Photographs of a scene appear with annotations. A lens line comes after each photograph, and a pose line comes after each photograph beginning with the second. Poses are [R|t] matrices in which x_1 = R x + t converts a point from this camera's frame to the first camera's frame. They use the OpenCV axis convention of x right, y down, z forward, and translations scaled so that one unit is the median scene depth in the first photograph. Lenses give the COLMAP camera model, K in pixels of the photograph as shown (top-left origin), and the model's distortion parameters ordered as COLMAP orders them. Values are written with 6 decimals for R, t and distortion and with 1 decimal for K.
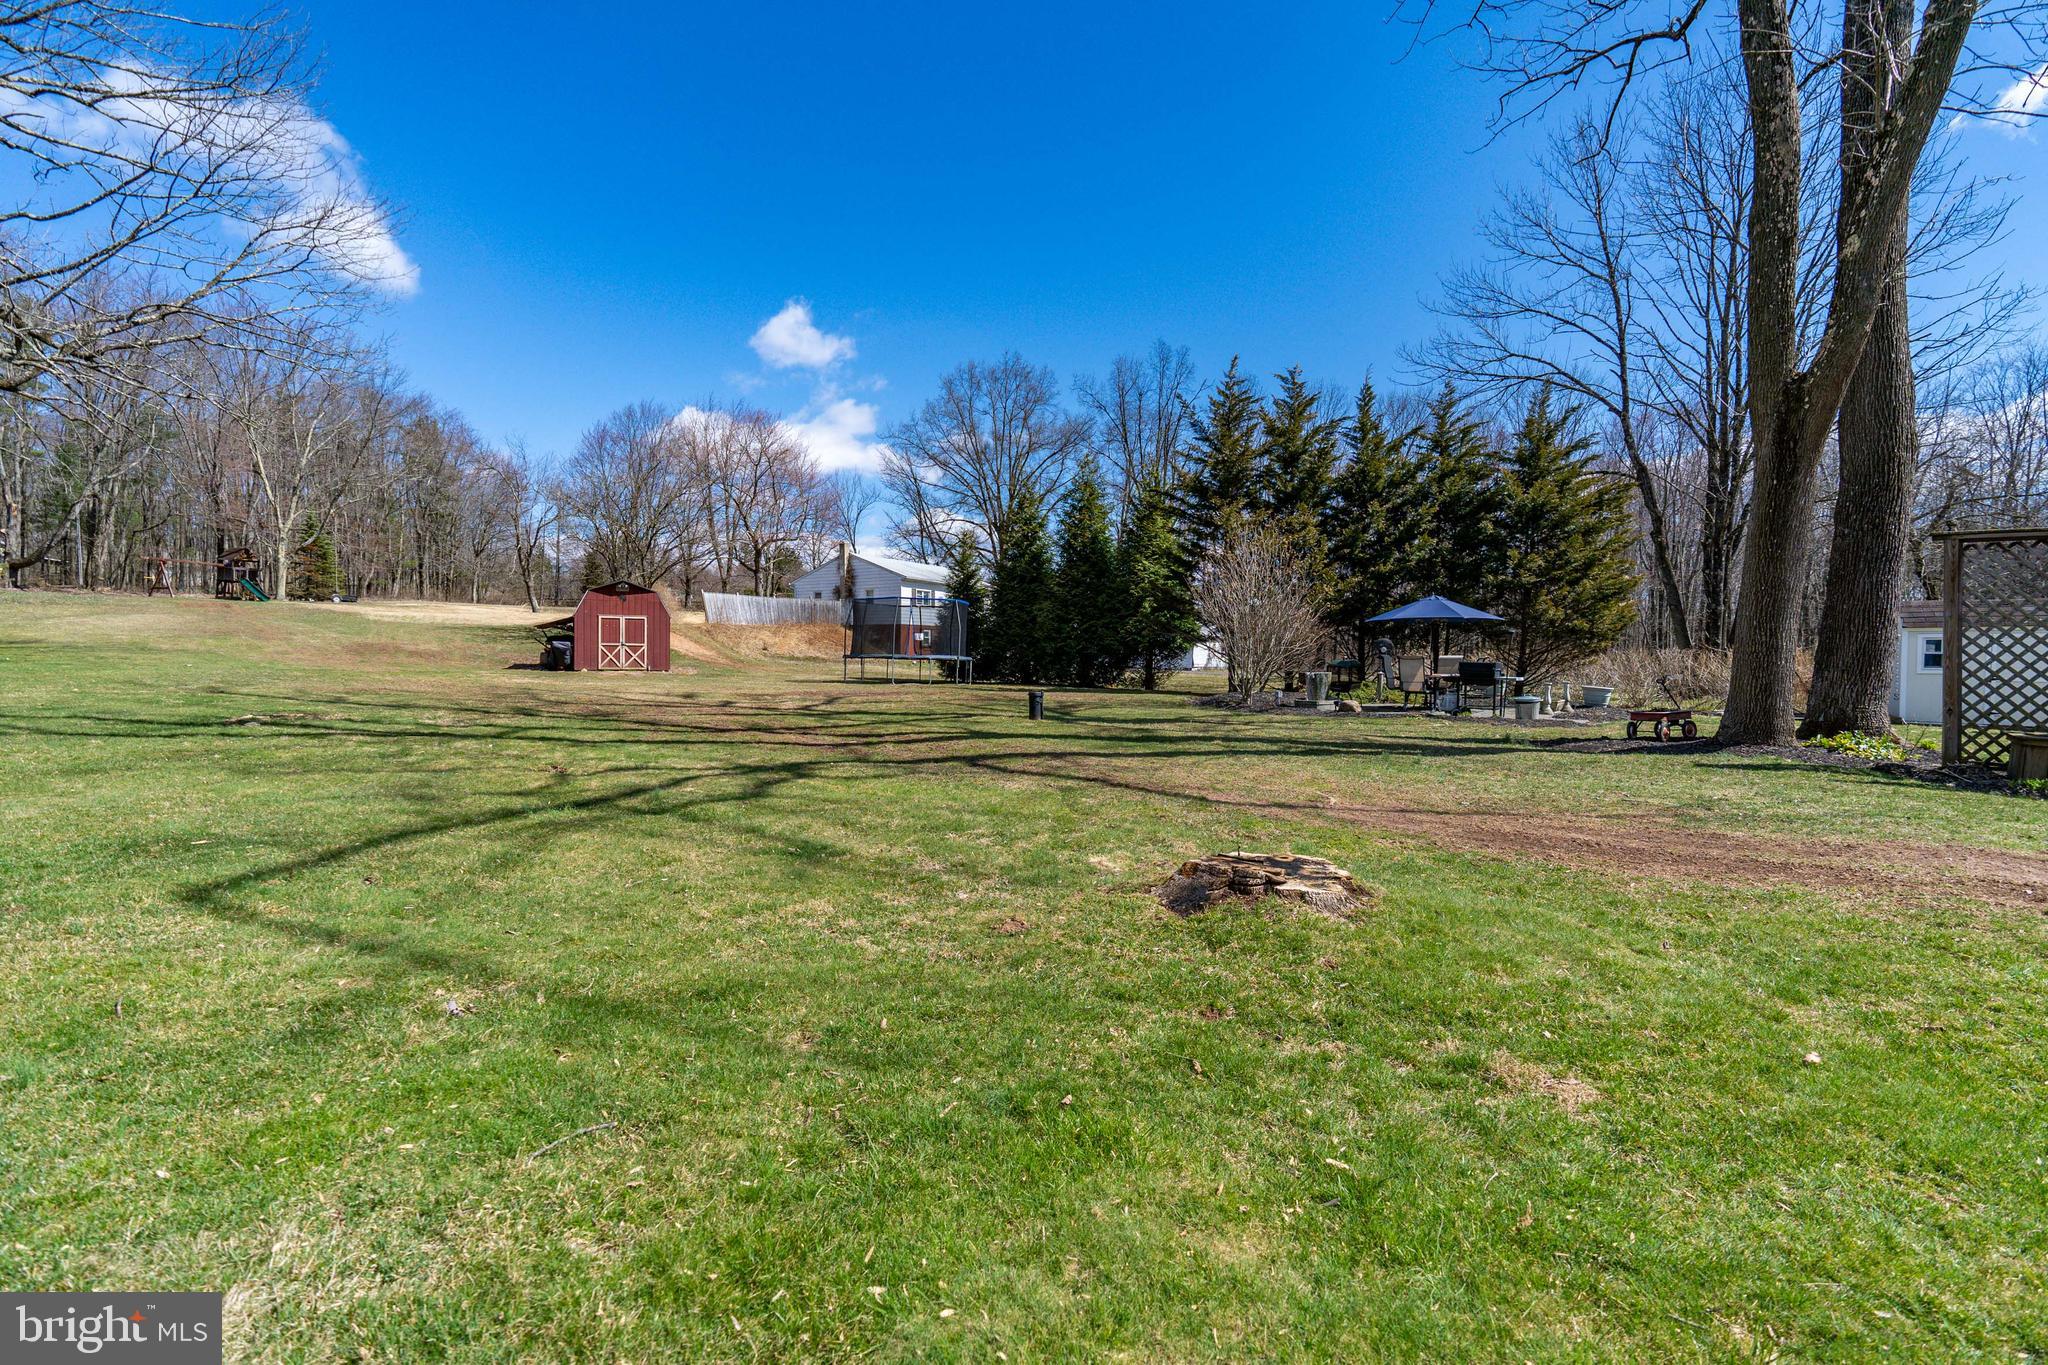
lens RADIAL K [[1009.4, 0, 1024.0], [0, 1009.4, 682.5], [0, 0, 1]] dist [0.000307, 0.000079]
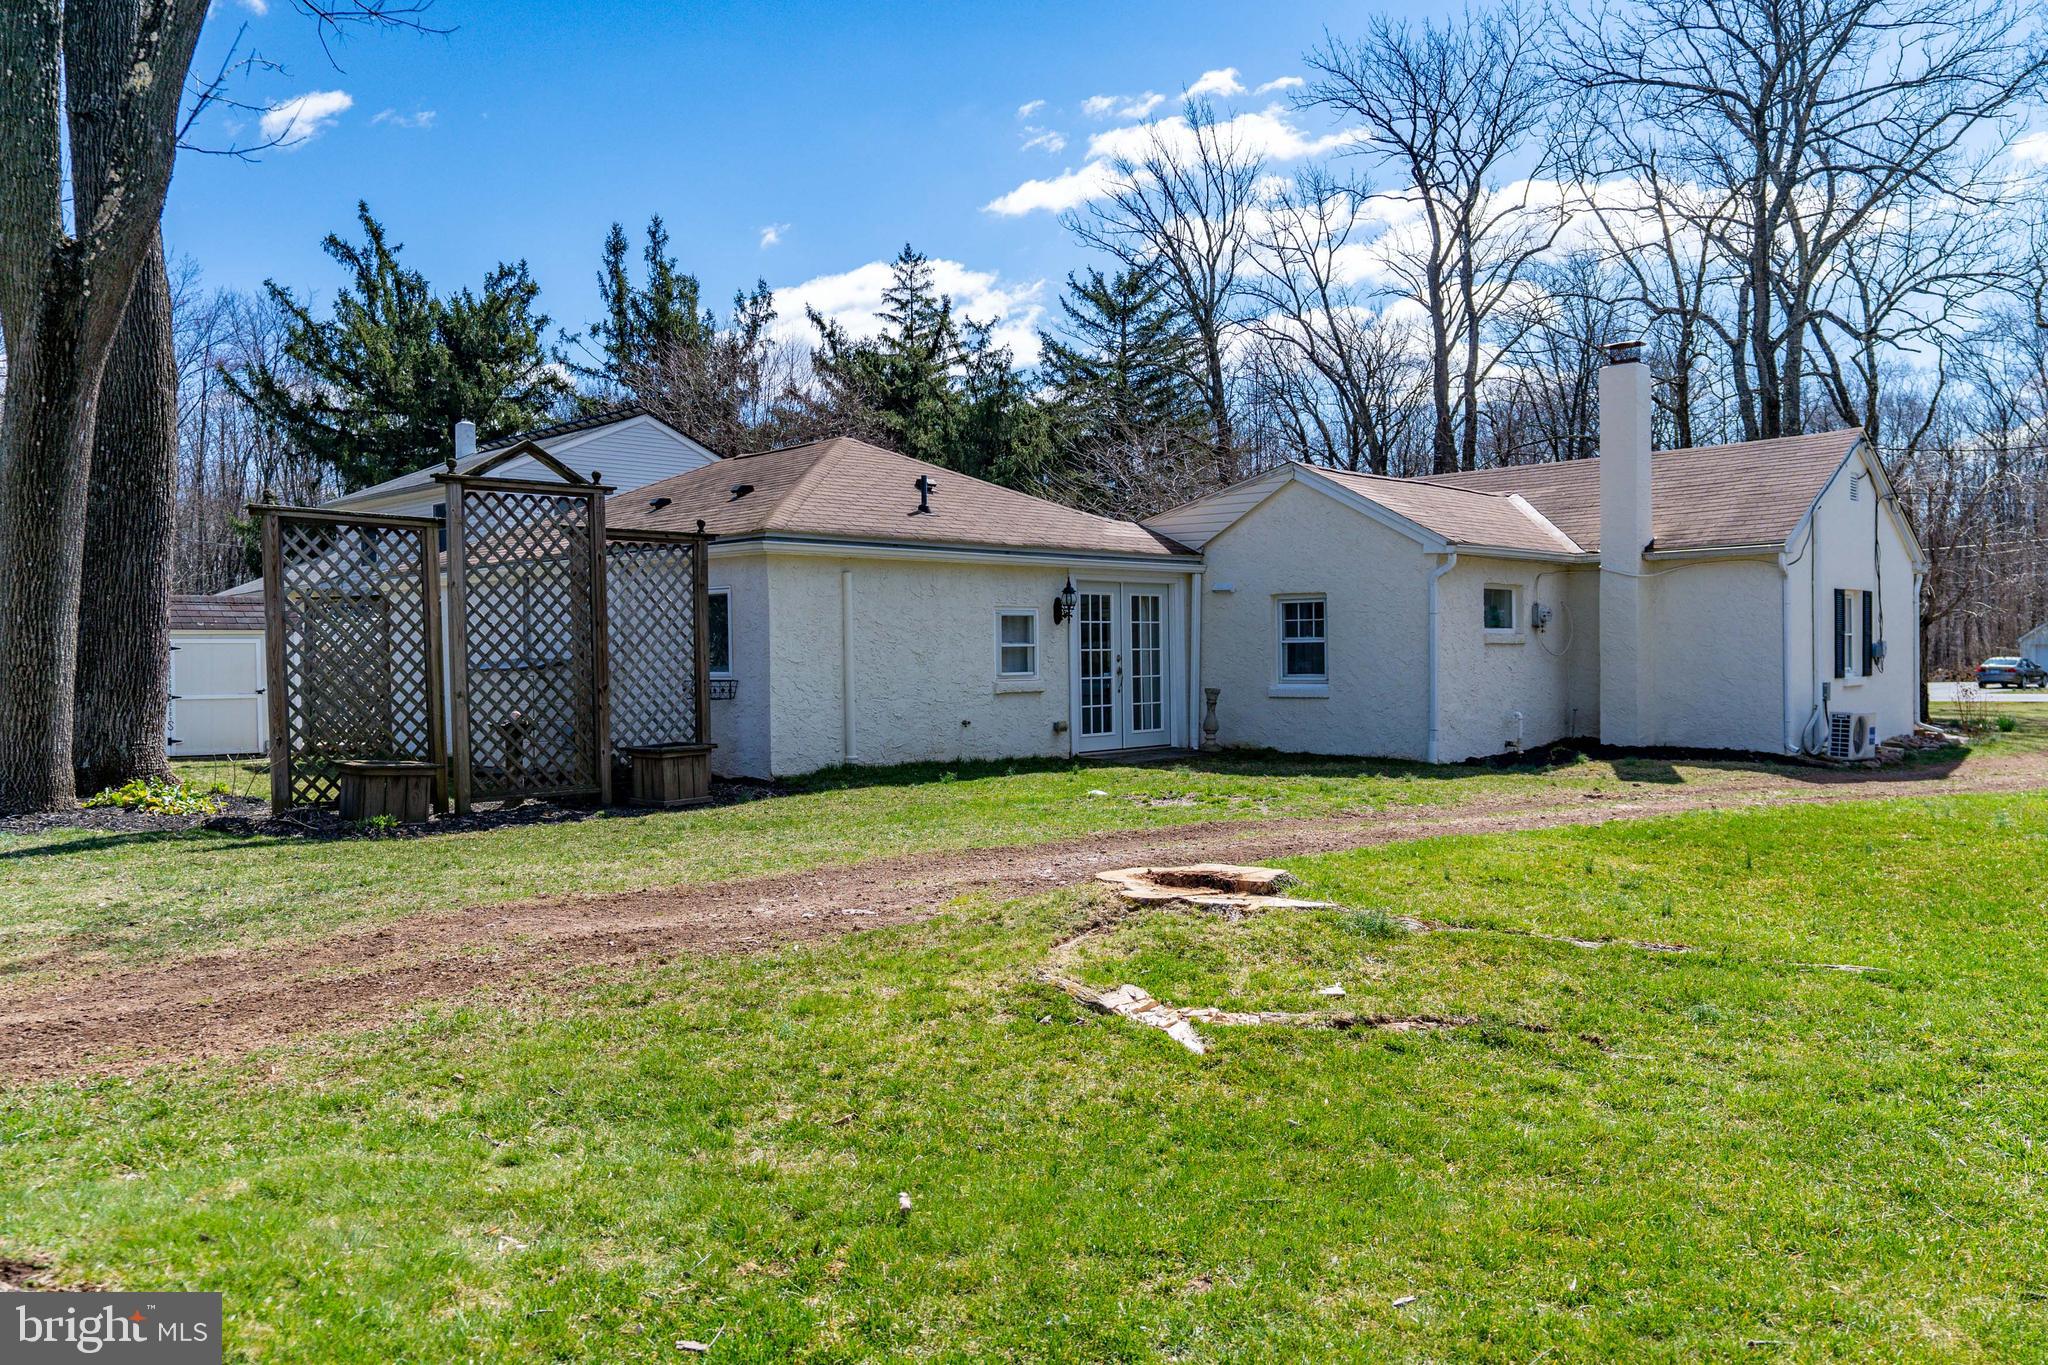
lens RADIAL K [[1470.0, 0, 1024.0], [0, 1470.0, 682.5], [0, 0, 1]] dist [-0.007290, -0.003957]
pose [[0.118353, -0.021802, 0.992732, -0.116124], [0.039309, 0.999078, 0.017255, -0.012280], [-0.992193, 0.036981, 0.119101, 0.308323]]
